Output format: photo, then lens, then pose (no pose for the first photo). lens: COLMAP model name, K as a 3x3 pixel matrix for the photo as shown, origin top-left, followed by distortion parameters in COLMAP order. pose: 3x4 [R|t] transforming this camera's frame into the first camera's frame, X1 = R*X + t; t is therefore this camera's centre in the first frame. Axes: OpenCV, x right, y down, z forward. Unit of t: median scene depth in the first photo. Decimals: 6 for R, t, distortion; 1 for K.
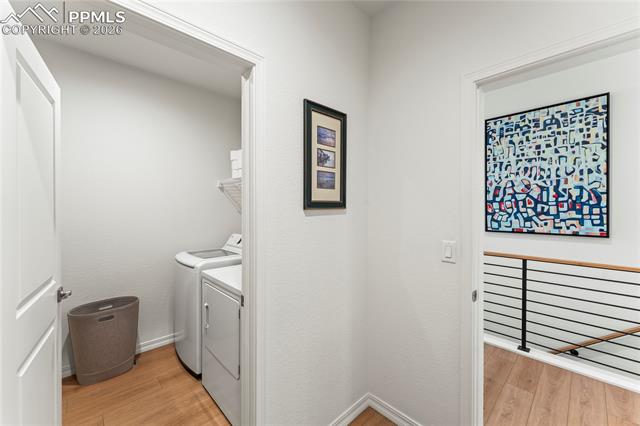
lens RADIAL K [[260.0, 0, 319.8], [0, 260.0, 209.4], [0, 0, 1]] dist [-0.001523, 0.000137]
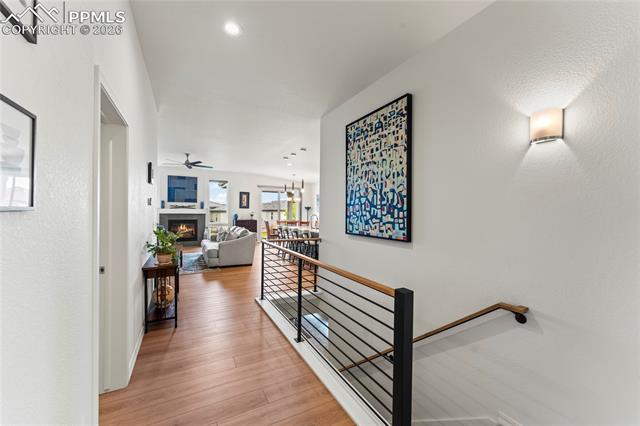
lens RADIAL K [[260.0, 0, 320.8], [0, 260.0, 212.7], [0, 0, 1]] dist [-0.001523, 0.000137]
pose [[0.964555, 0.009127, -0.263724, 0.942943], [-0.008568, 0.999958, 0.003268, -0.001893], [0.263742, -0.000893, 0.964593, -0.025878]]
